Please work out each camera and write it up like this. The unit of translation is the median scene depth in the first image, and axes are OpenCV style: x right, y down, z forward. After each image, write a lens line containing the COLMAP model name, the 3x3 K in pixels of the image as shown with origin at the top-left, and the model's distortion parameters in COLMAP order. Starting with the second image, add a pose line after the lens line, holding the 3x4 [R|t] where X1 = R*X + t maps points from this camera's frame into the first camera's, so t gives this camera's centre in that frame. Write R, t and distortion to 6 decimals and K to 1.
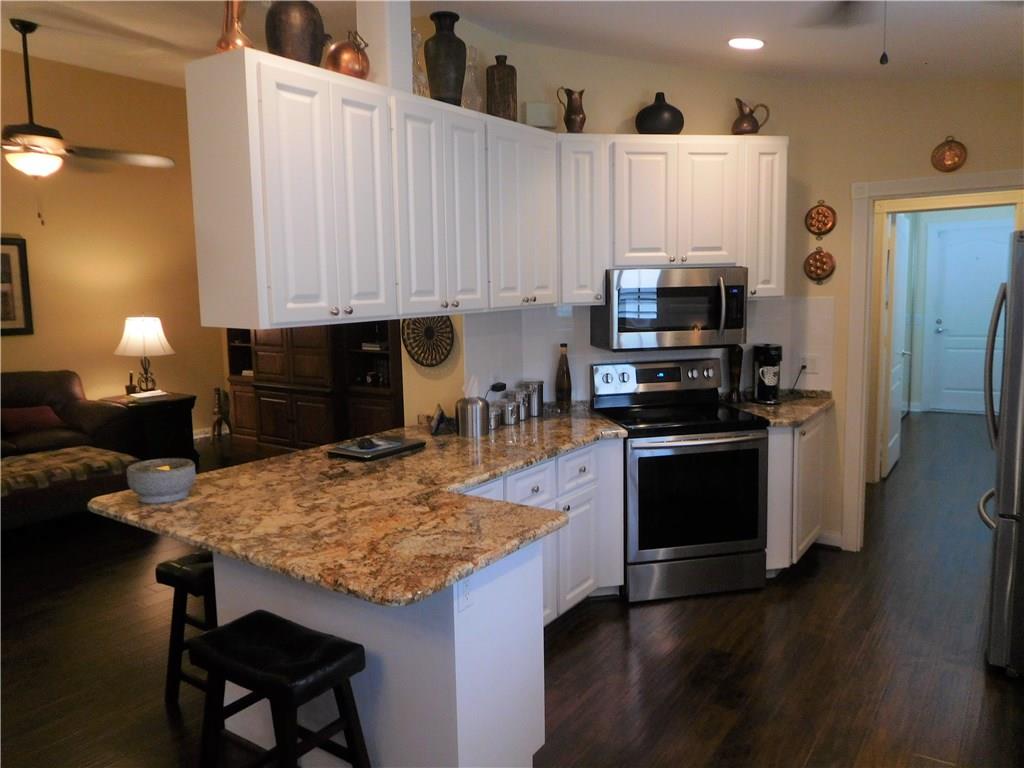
lens RADIAL K [[783.7, 0, 515.1], [0, 783.7, 390.1], [0, 0, 1]] dist [0.002270, 0.003668]
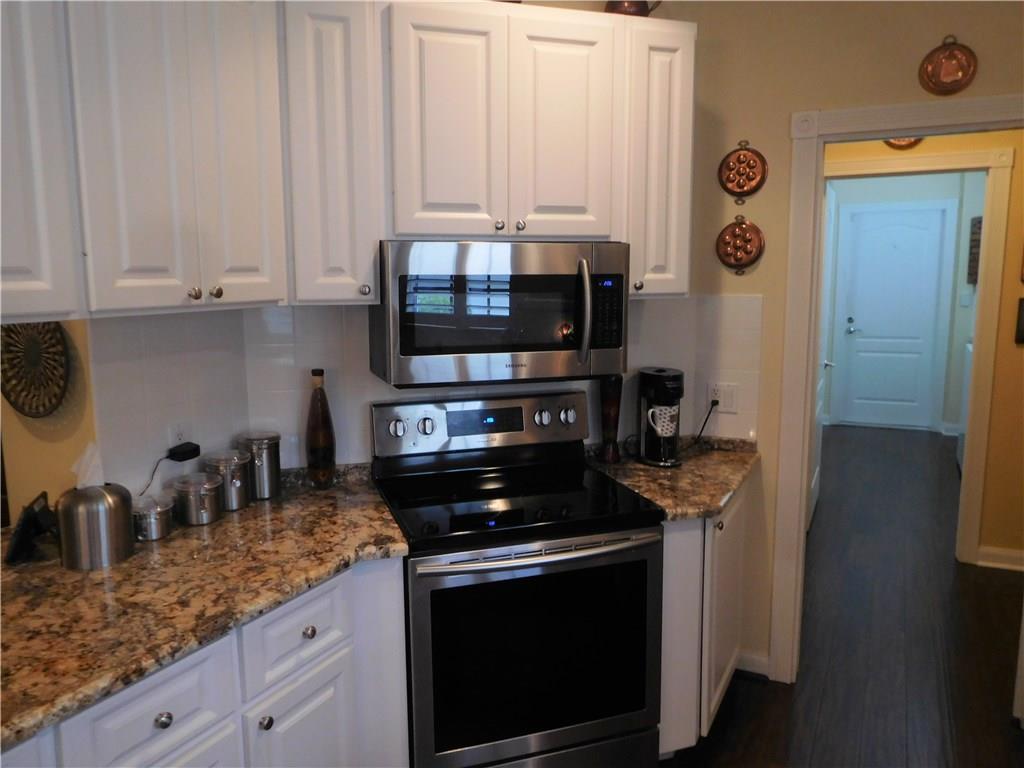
lens RADIAL K [[819.9, 0, 512.0], [0, 819.9, 384.0], [0, 0, 1]] dist [0.015973, 0.004043]
pose [[0.990408, 0.000719, 0.138170, 0.118071], [-0.001417, 0.999987, 0.004951, -0.051104], [-0.138164, -0.005100, 0.990396, 0.380842]]
